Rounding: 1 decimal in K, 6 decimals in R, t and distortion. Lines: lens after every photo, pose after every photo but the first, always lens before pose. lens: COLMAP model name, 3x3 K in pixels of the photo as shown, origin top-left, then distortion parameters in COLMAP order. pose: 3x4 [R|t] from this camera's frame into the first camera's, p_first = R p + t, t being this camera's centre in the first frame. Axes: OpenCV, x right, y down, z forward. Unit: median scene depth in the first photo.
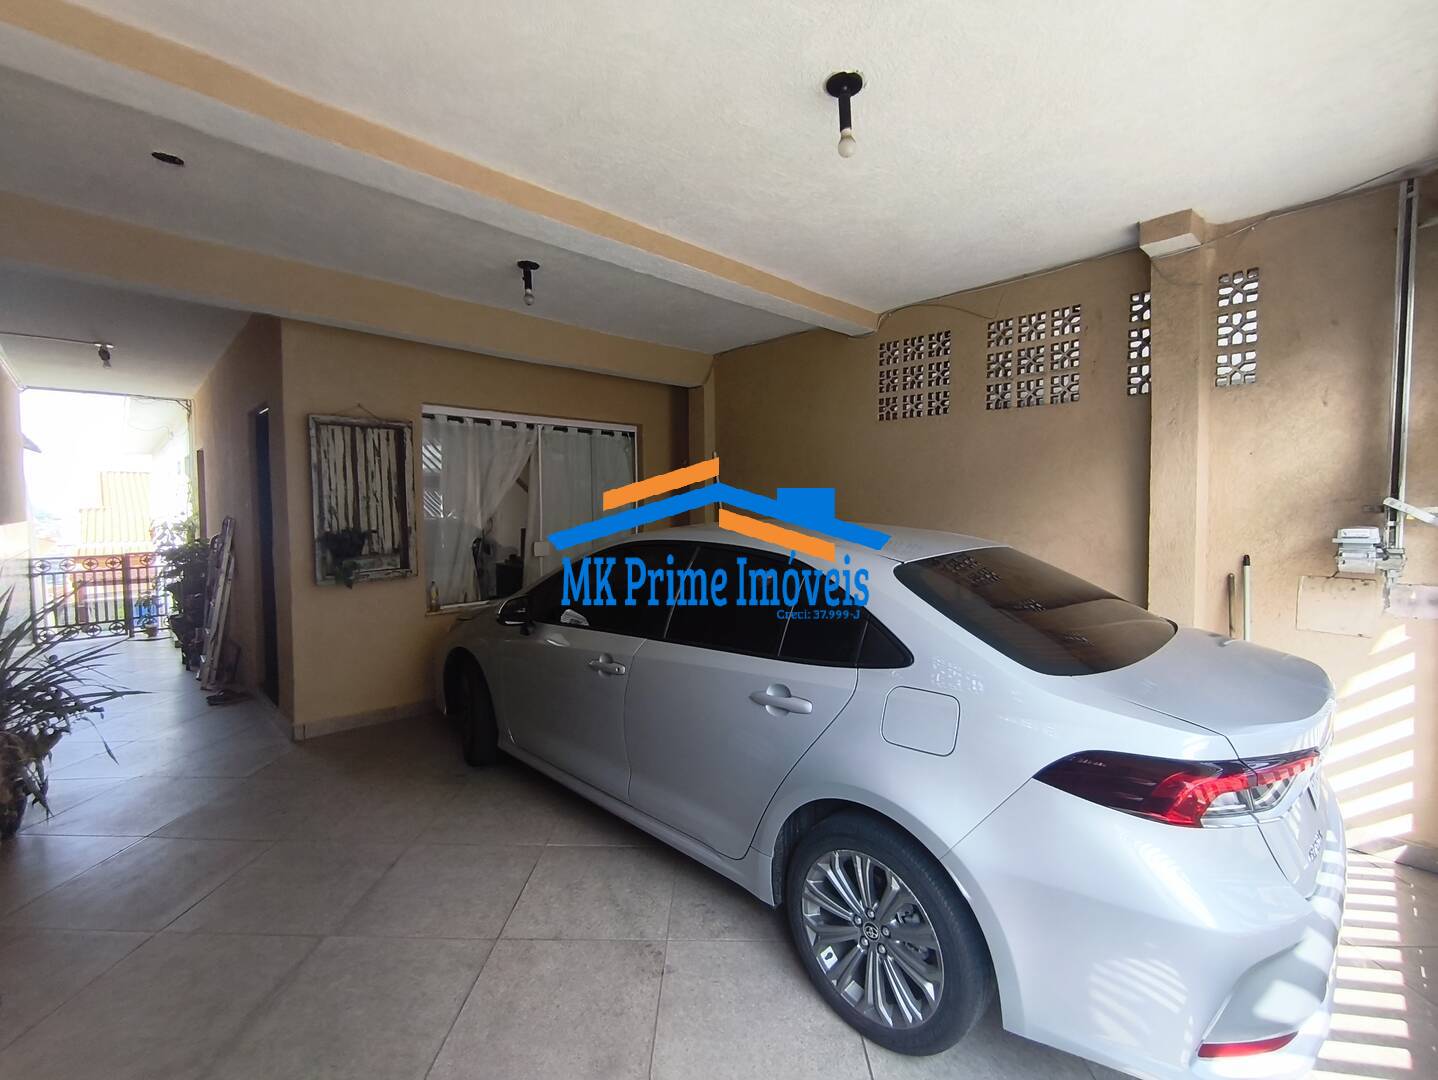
lens RADIAL K [[621.2, 0, 722.0], [0, 621.2, 528.6], [0, 0, 1]] dist [-0.000208, -0.000114]
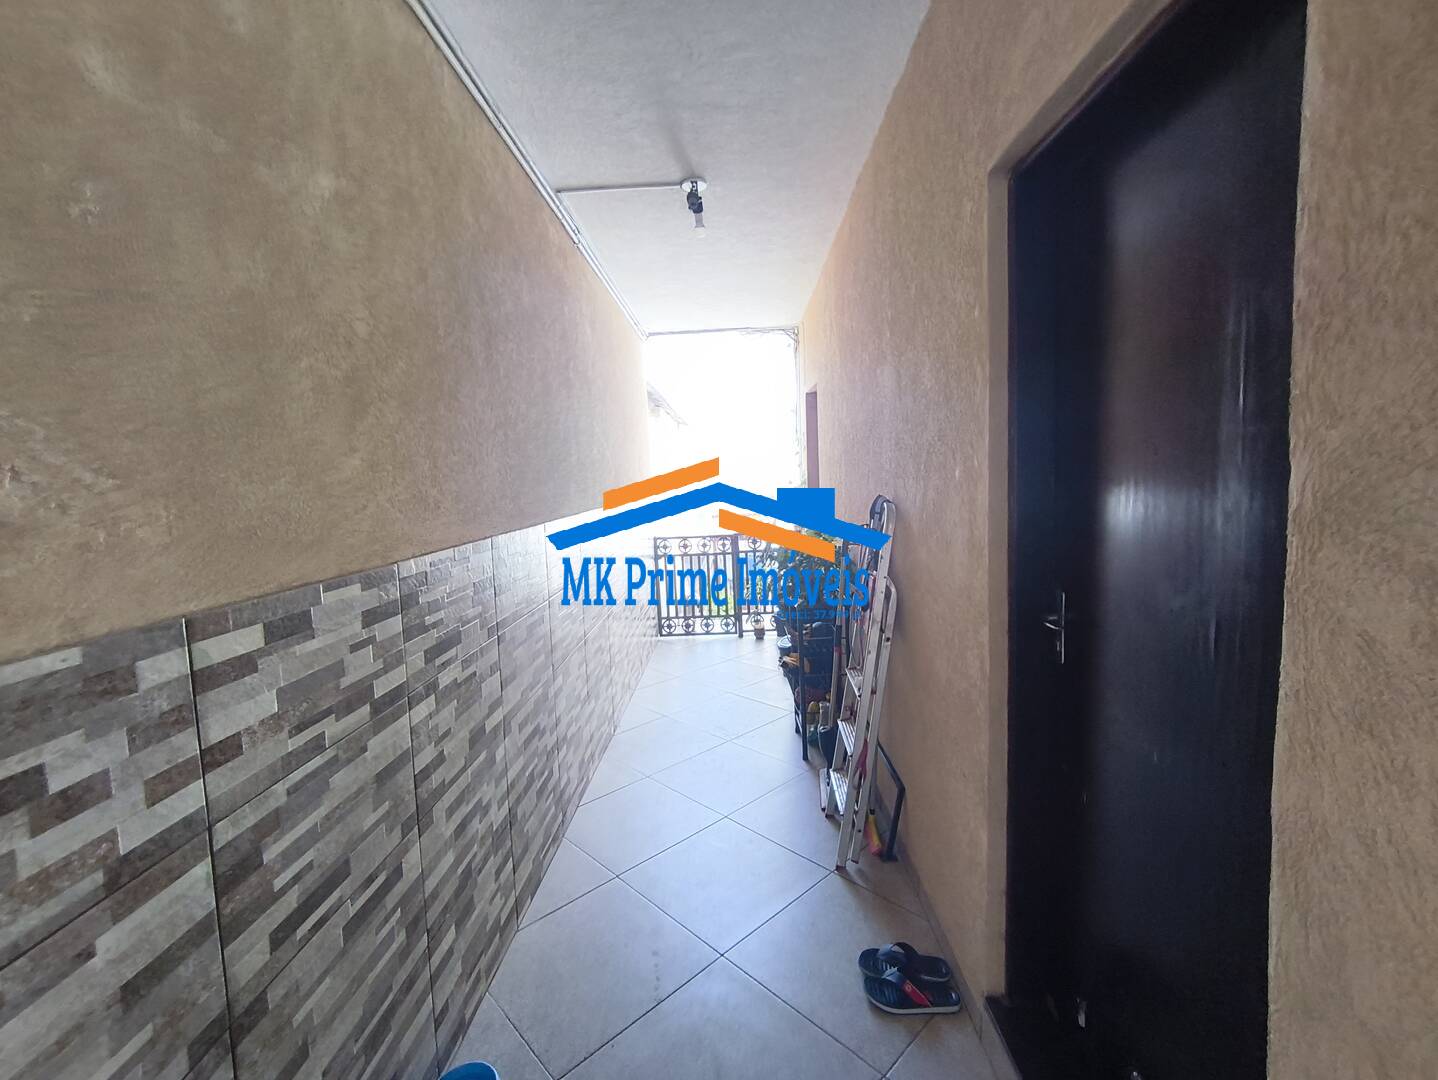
lens RADIAL K [[624.9, 0, 716.7], [0, 624.9, 524.6], [0, 0, 1]] dist [0.001212, -0.000427]
pose [[0.688660, 0.038635, -0.724054, -0.425726], [0.005360, 0.998281, 0.058365, -0.020023], [0.725064, -0.044075, 0.687269, 0.464464]]
